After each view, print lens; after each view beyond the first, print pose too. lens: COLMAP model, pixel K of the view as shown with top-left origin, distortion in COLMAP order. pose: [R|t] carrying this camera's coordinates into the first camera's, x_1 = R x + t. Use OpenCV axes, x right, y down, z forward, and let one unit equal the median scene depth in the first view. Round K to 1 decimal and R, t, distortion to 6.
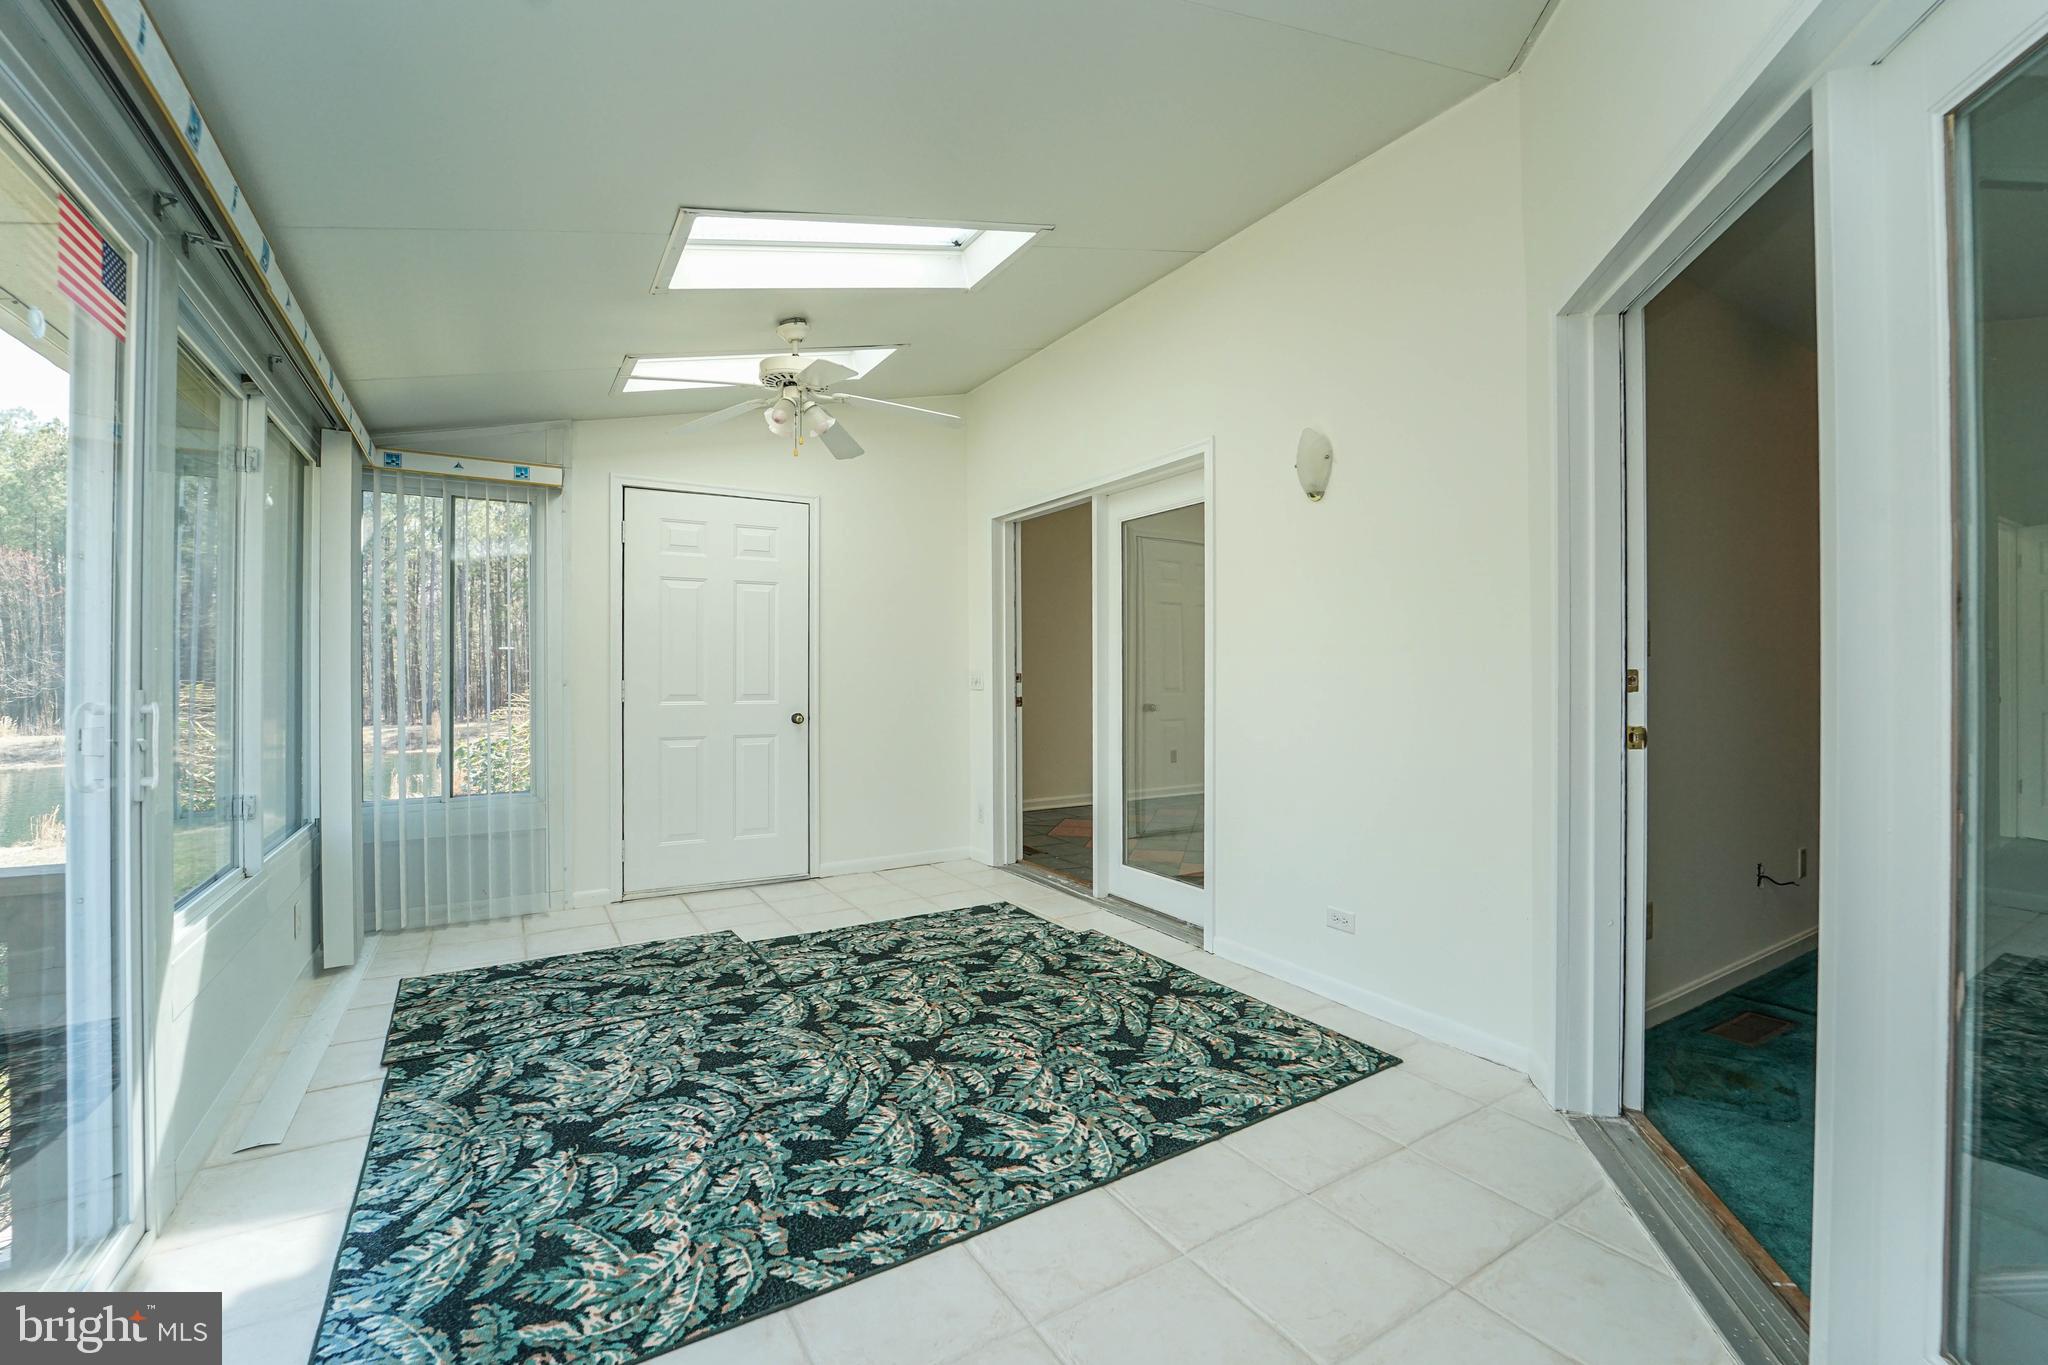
lens RADIAL K [[854.5, 0, 1045.6], [0, 854.5, 668.9], [0, 0, 1]] dist [0.004344, -0.001668]
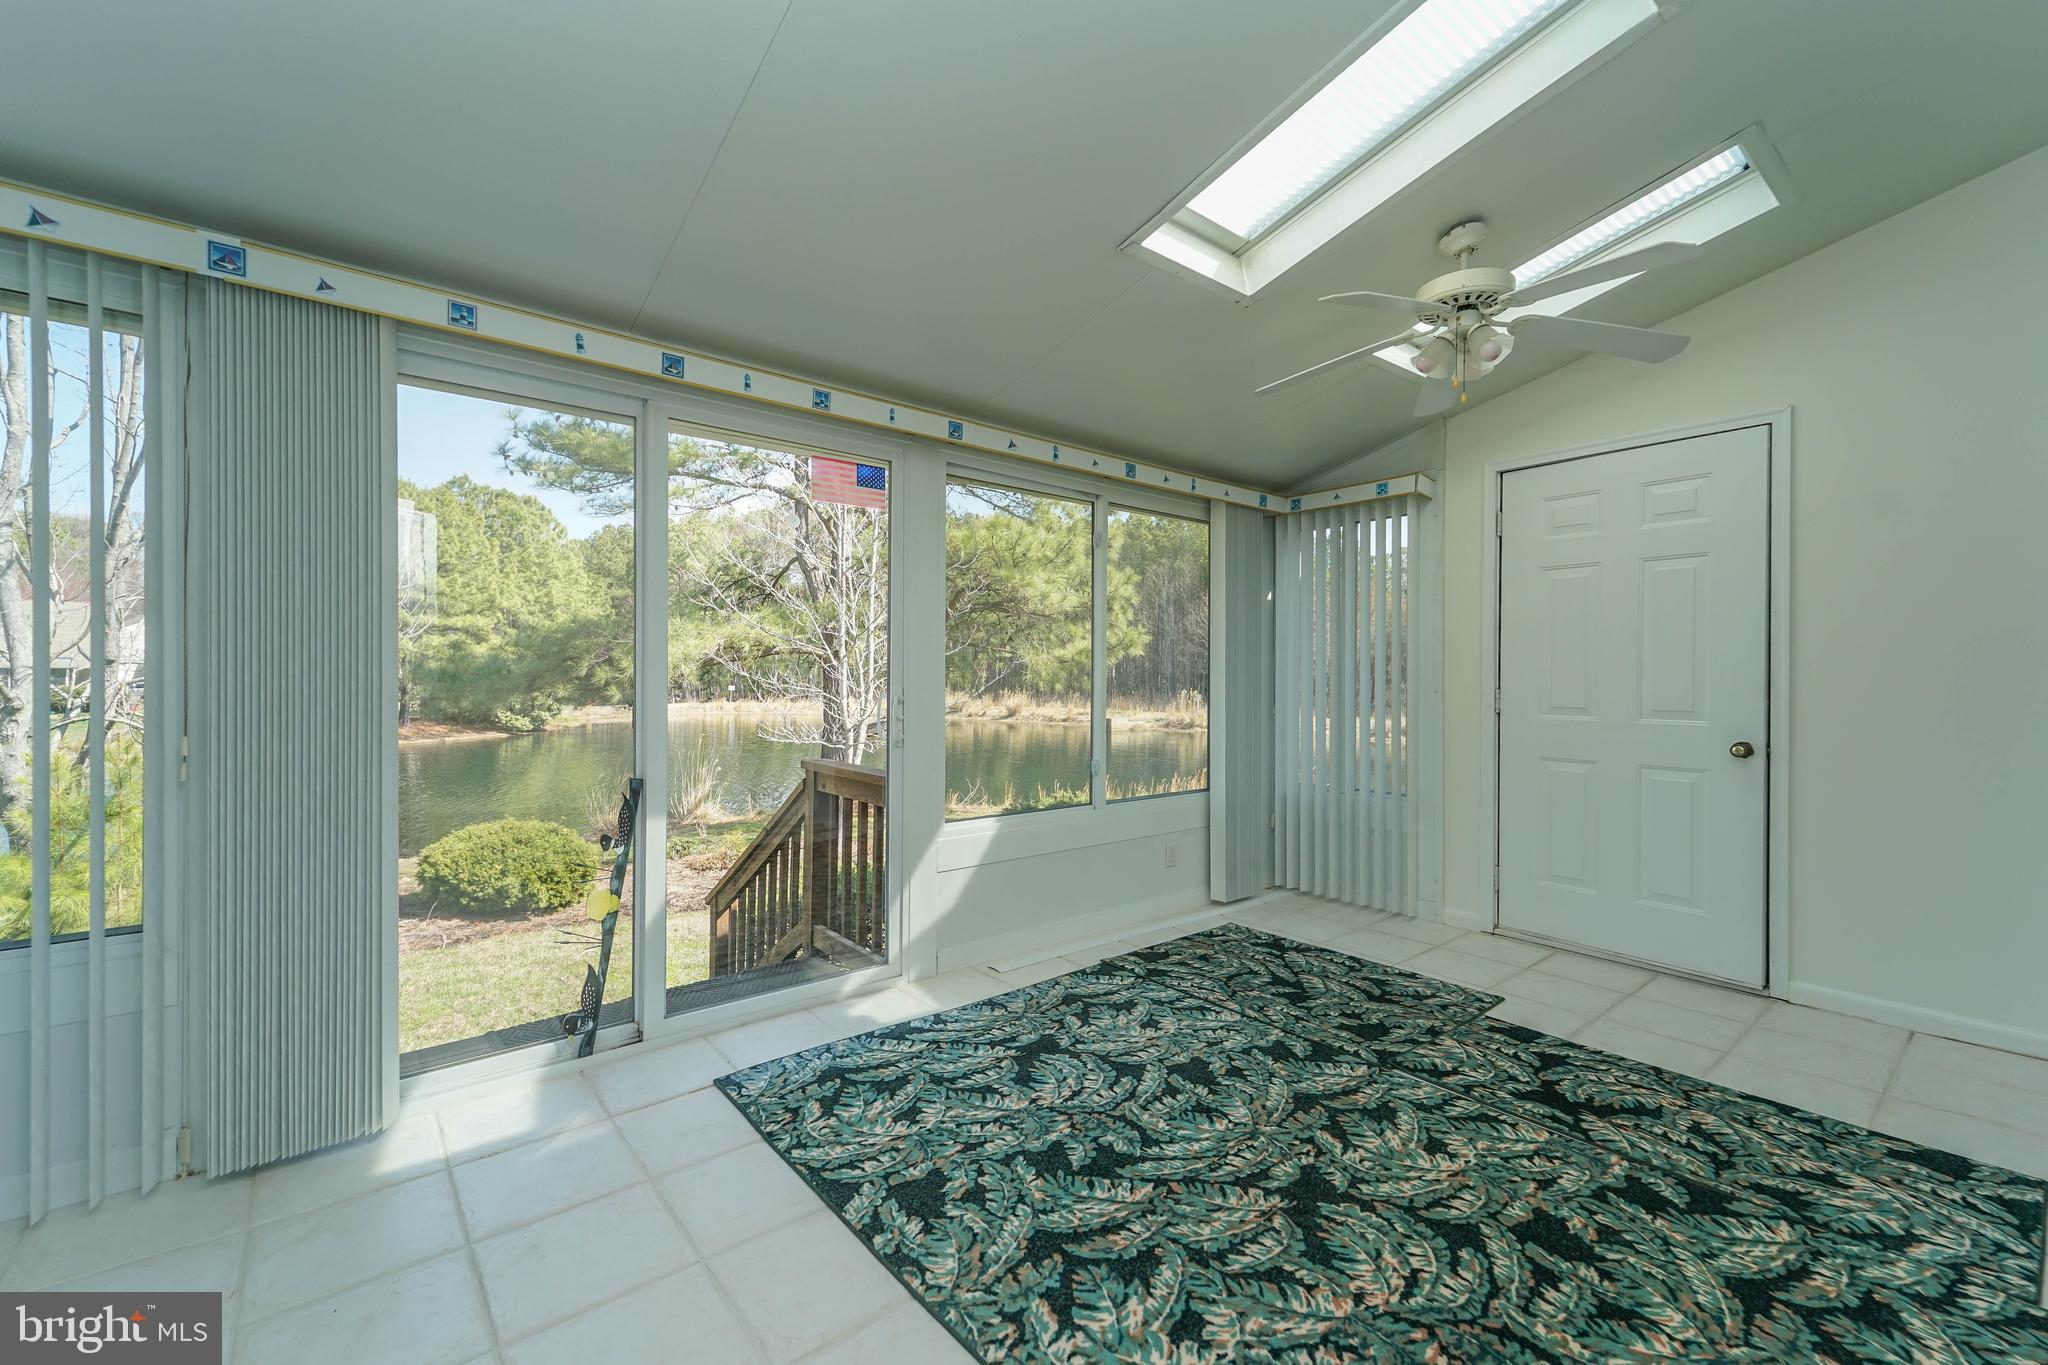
lens RADIAL K [[854.5, 0, 1043.6], [0, 854.5, 686.5], [0, 0, 1]] dist [0.004344, -0.001668]
pose [[0.139443, 0.009568, -0.990184, 0.477234], [0.000420, 0.999953, 0.009722, 0.002451], [0.990230, -0.001772, 0.139432, 0.582493]]
